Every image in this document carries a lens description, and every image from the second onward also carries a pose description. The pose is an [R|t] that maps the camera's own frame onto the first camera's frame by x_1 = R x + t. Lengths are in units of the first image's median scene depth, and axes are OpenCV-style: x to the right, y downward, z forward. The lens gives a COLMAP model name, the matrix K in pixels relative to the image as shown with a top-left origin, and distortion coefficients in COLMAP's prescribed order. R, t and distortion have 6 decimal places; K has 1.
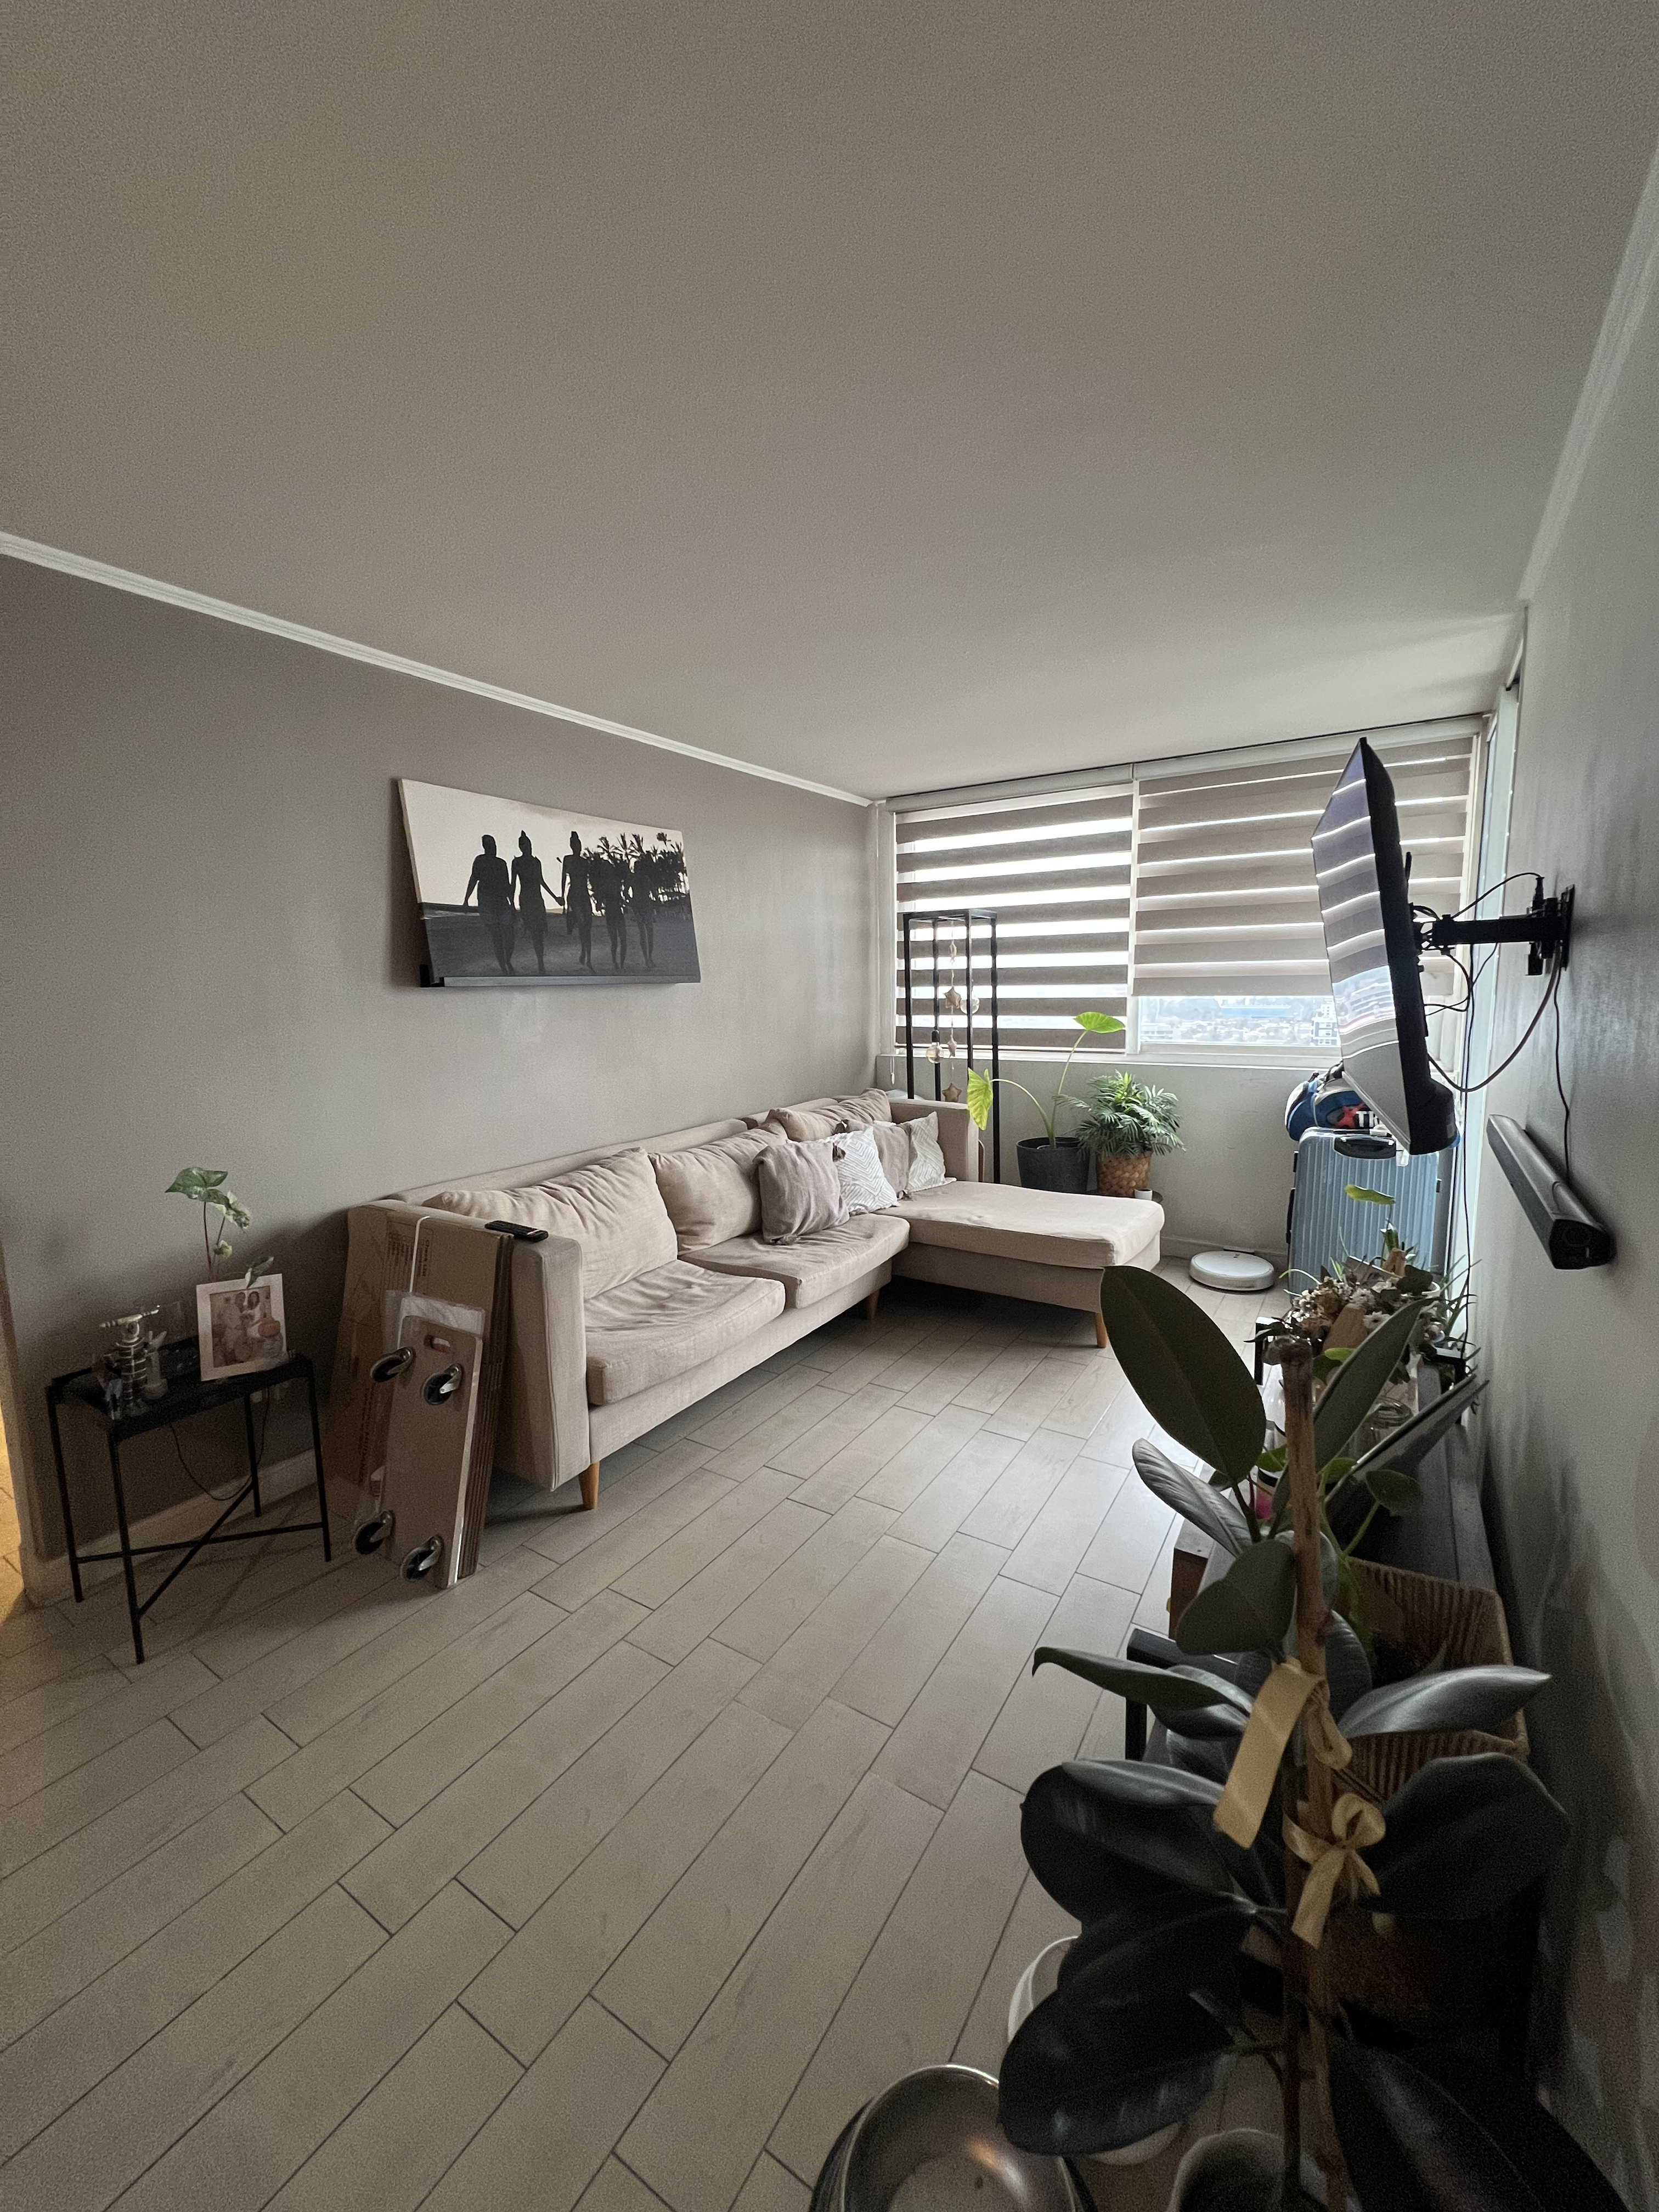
lens RADIAL K [[883.2, 0, 828.3], [0, 883.2, 1113.8], [0, 0, 1]] dist [-0.007005, 0.000210]
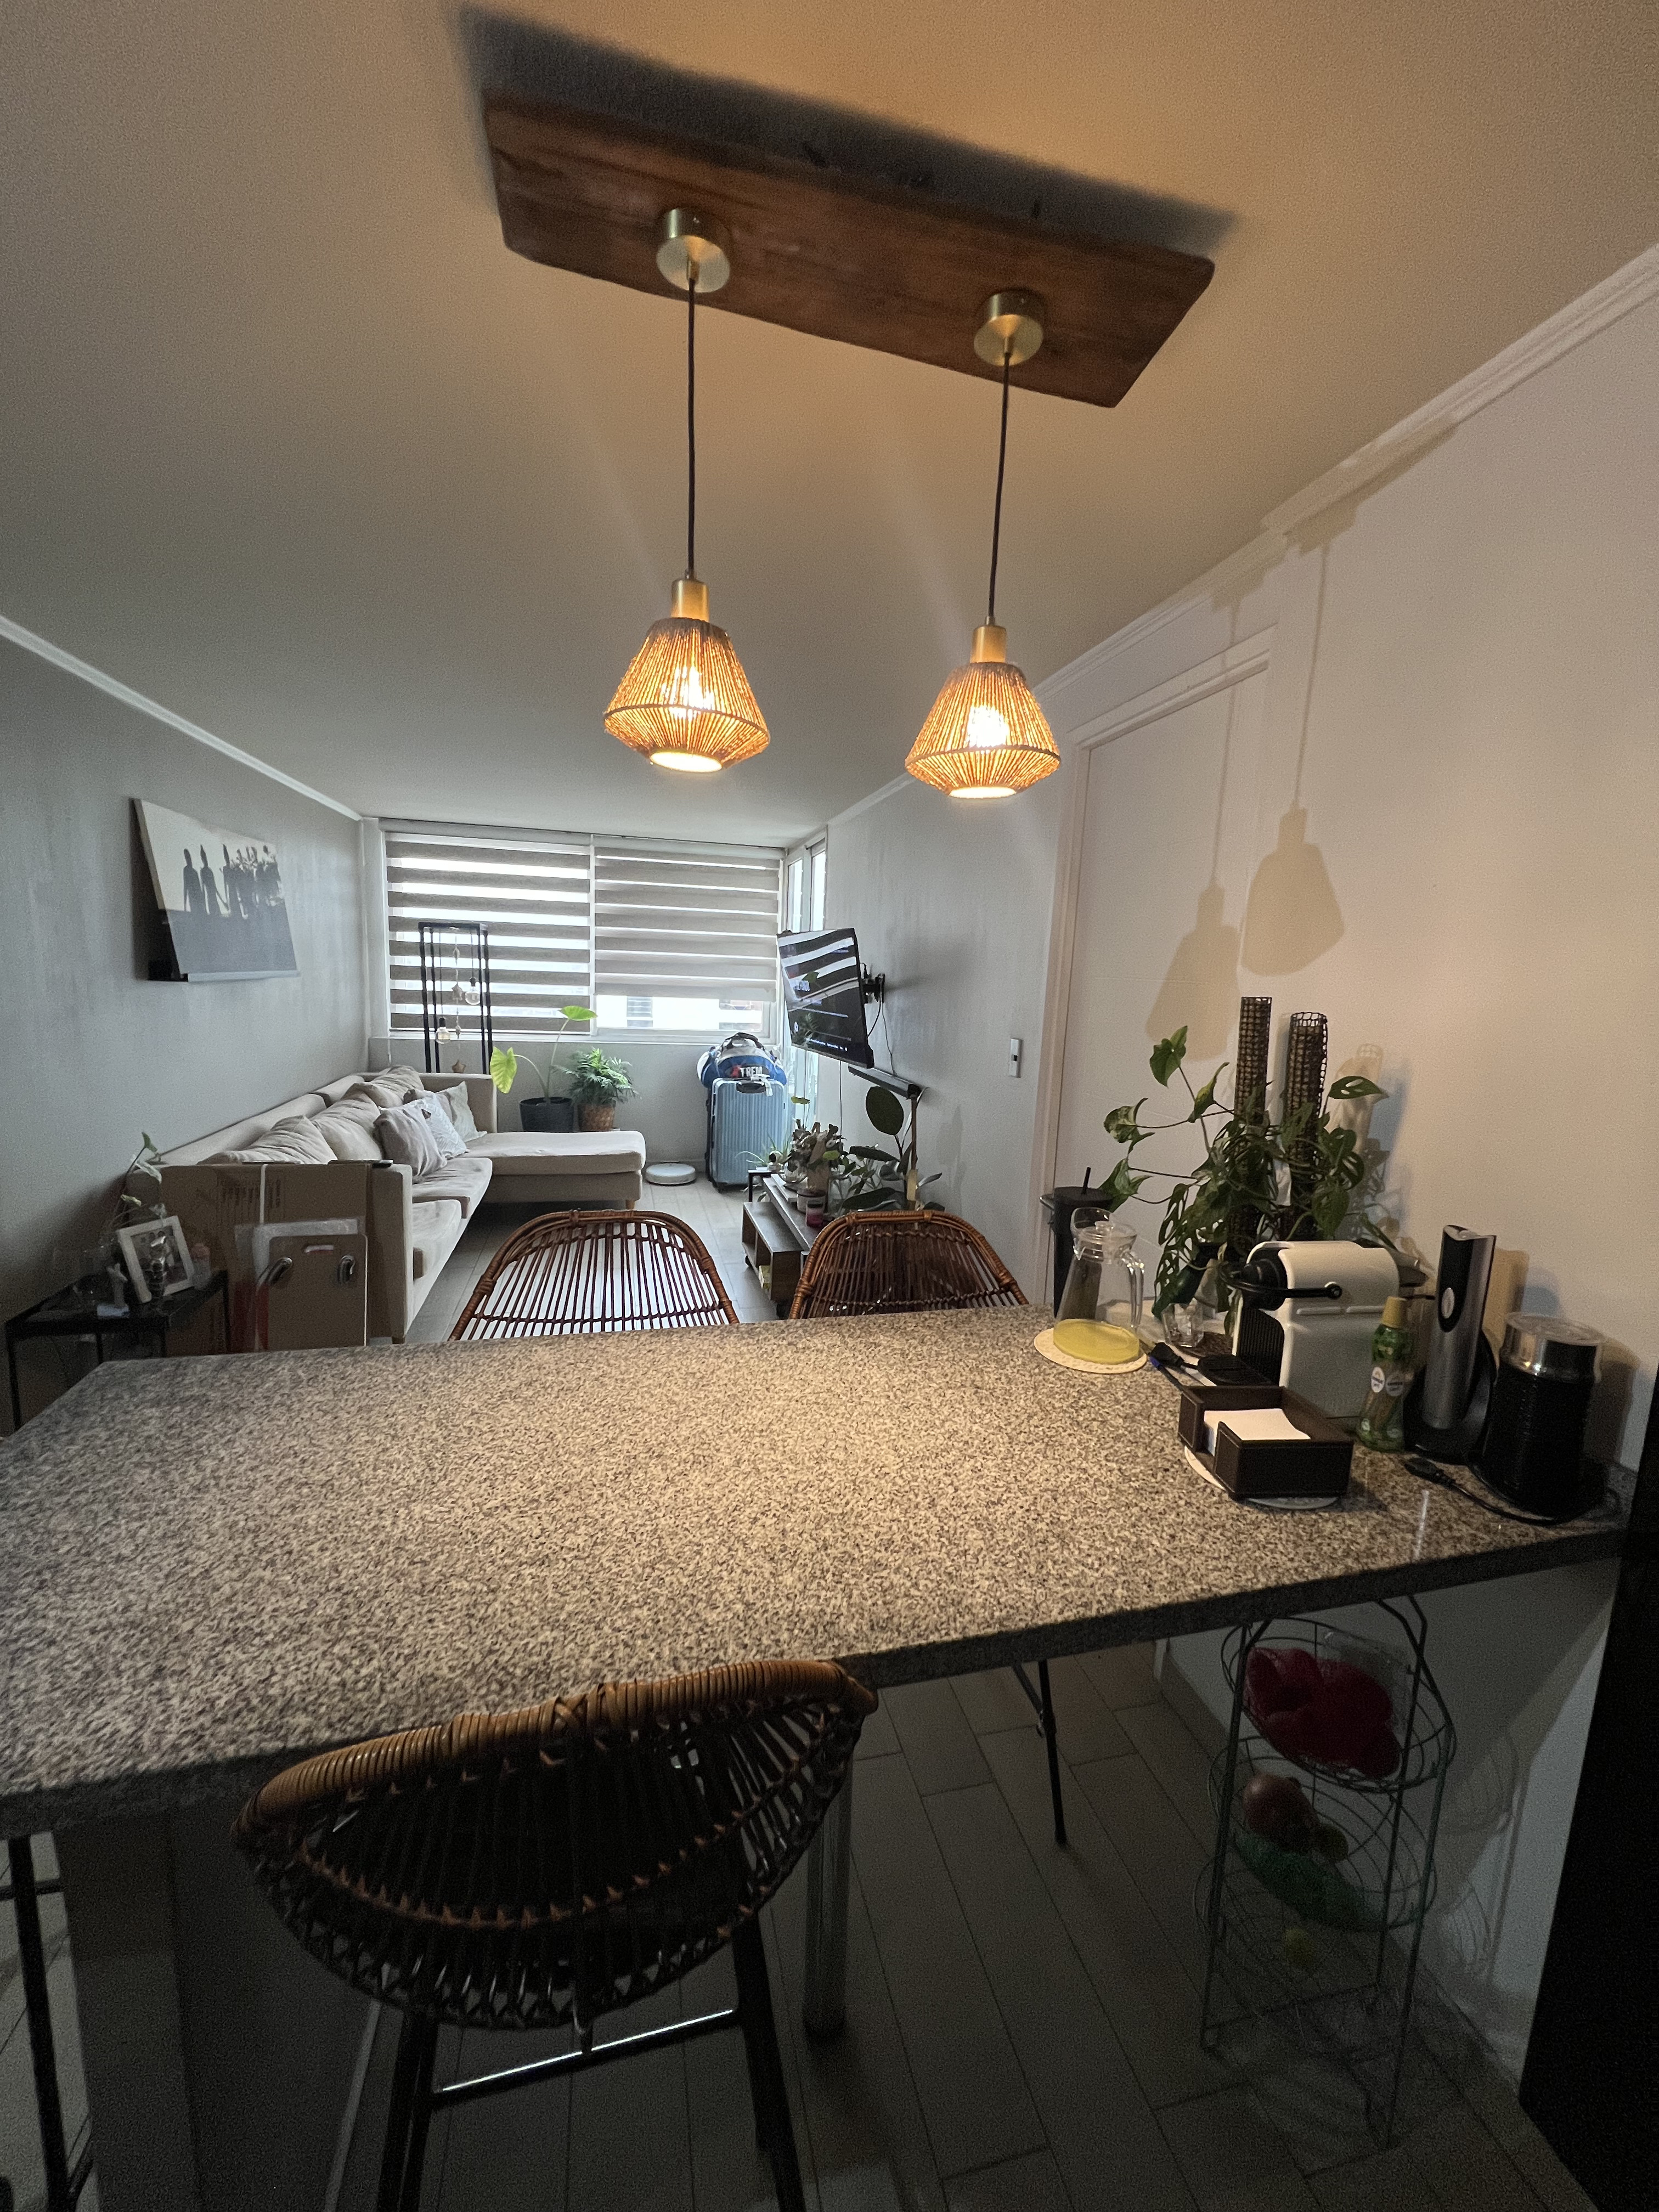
lens RADIAL K [[883.2, 0, 833.6], [0, 883.2, 1107.1], [0, 0, 1]] dist [-0.007005, 0.000210]
pose [[0.689228, -0.064026, 0.721710, -0.519467], [0.054444, 0.997848, 0.036530, 0.020293], [-0.722496, 0.014115, 0.691231, -0.321049]]
